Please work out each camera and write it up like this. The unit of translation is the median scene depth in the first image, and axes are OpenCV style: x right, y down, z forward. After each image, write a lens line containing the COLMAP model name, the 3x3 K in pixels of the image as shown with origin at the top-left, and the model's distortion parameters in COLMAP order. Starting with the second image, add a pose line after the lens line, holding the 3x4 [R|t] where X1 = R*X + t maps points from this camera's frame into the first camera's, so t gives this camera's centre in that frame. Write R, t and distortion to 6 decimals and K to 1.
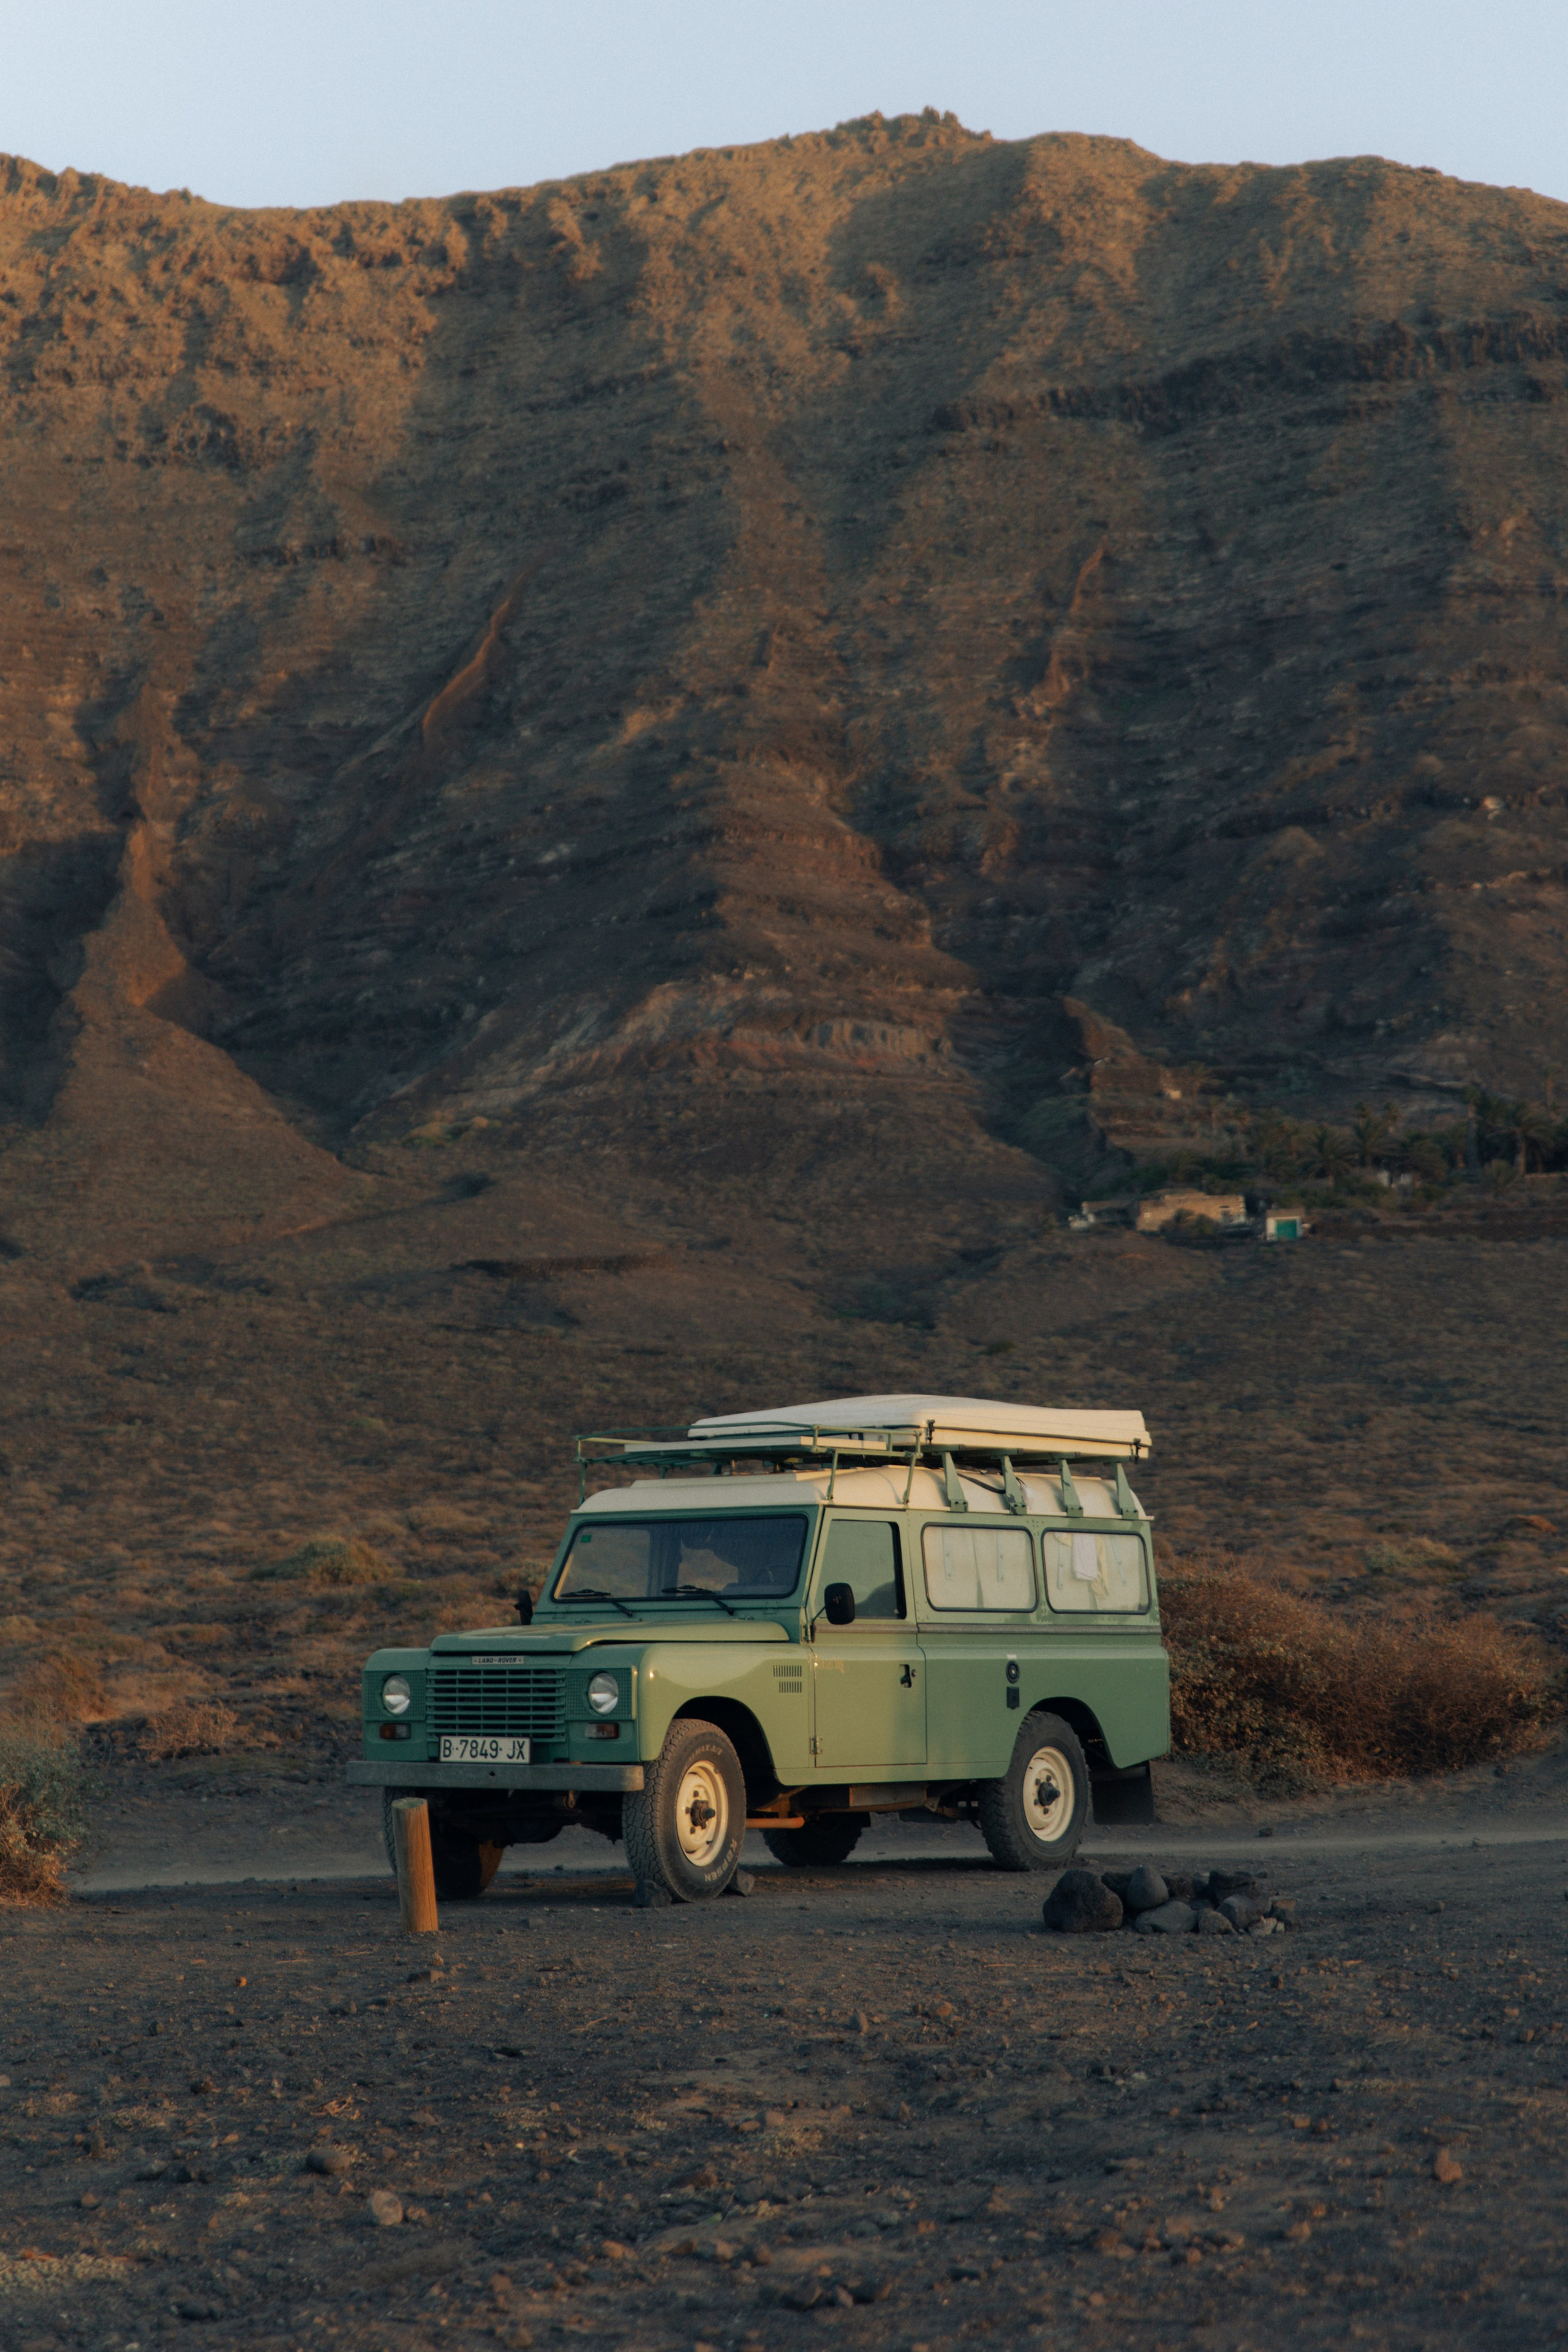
lens RADIAL K [[4679.6, 0, 784.0], [0, 4679.6, 1176.0], [0, 0, 1]] dist [-0.048883, -0.080255]
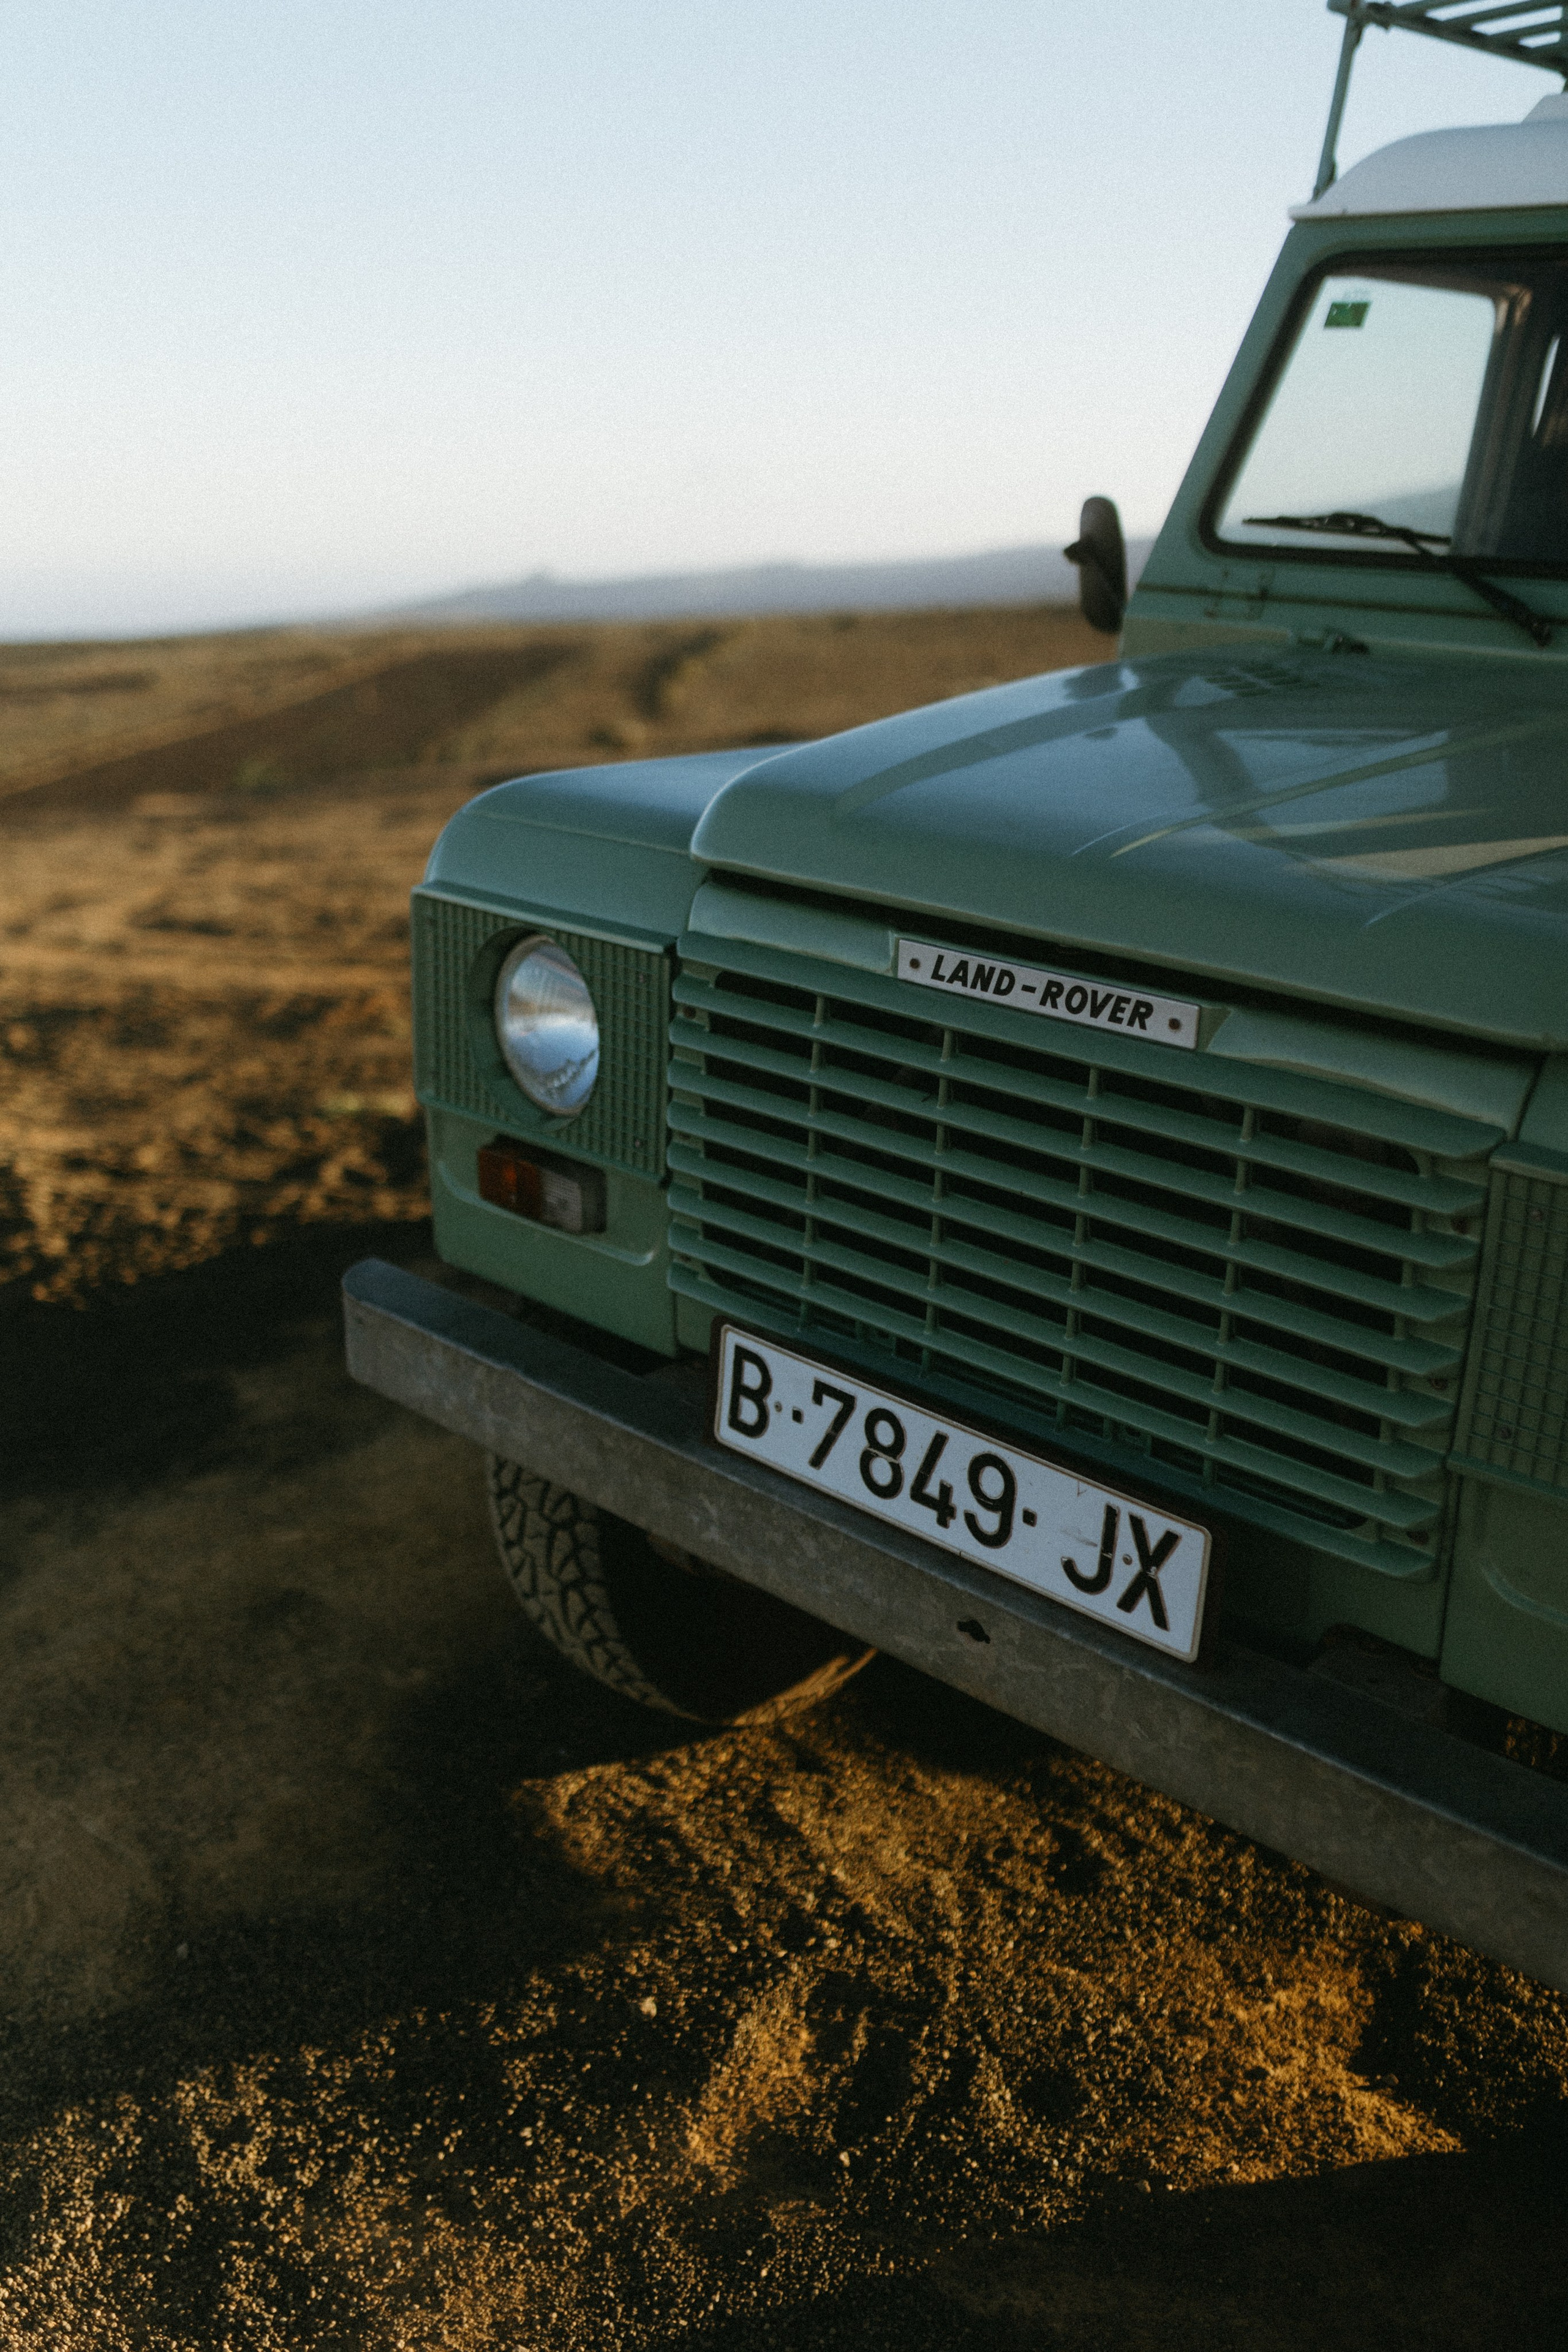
lens RADIAL K [[2245.1, 0, 784.0], [0, 2245.1, 1176.0], [0, 0, 1]] dist [-0.063569, 0.003777]
pose [[0.991716, 0.071575, -0.106663, -0.061111], [-0.020441, 0.907724, 0.419070, 0.074462], [0.126815, -0.413418, 0.901667, 0.918543]]
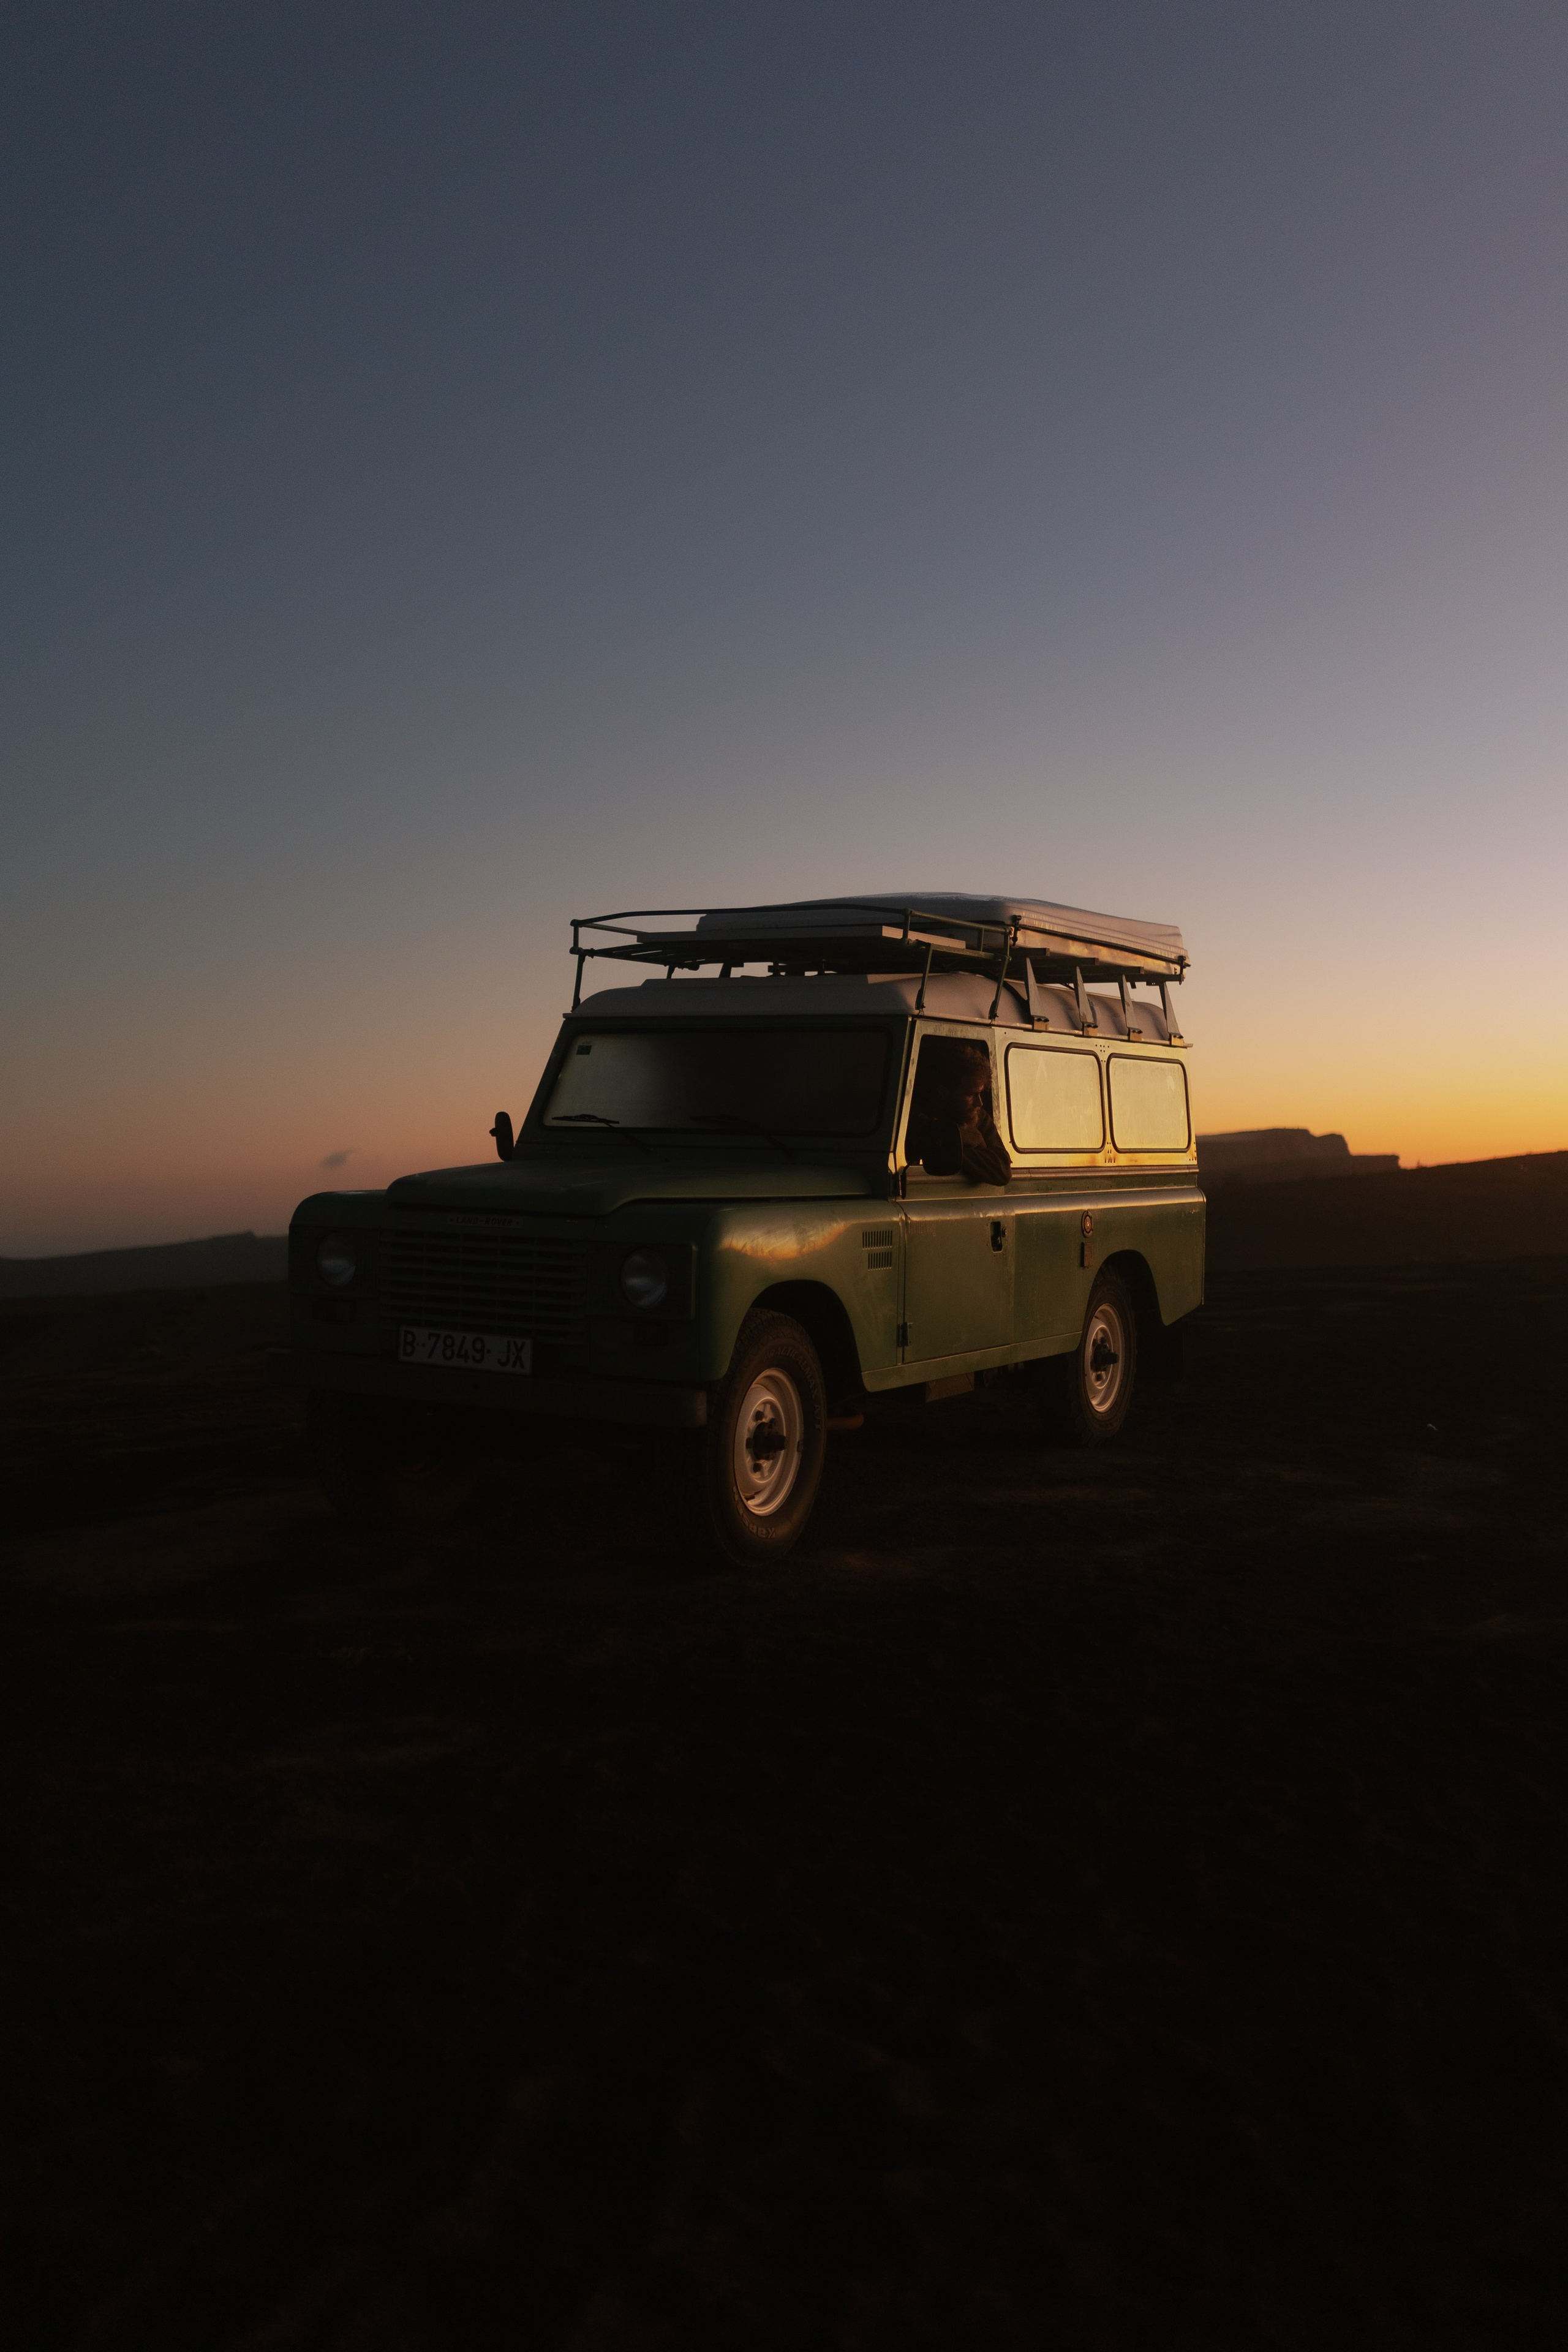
lens RADIAL K [[2245.1, 0, 784.0], [0, 2245.1, 1176.0], [0, 0, 1]] dist [-0.063569, 0.003777]
pose [[0.992652, 0.024381, 0.118521, -0.056587], [-0.039742, 0.990845, 0.129025, 0.051961], [-0.114290, -0.132788, 0.984533, 0.665784]]
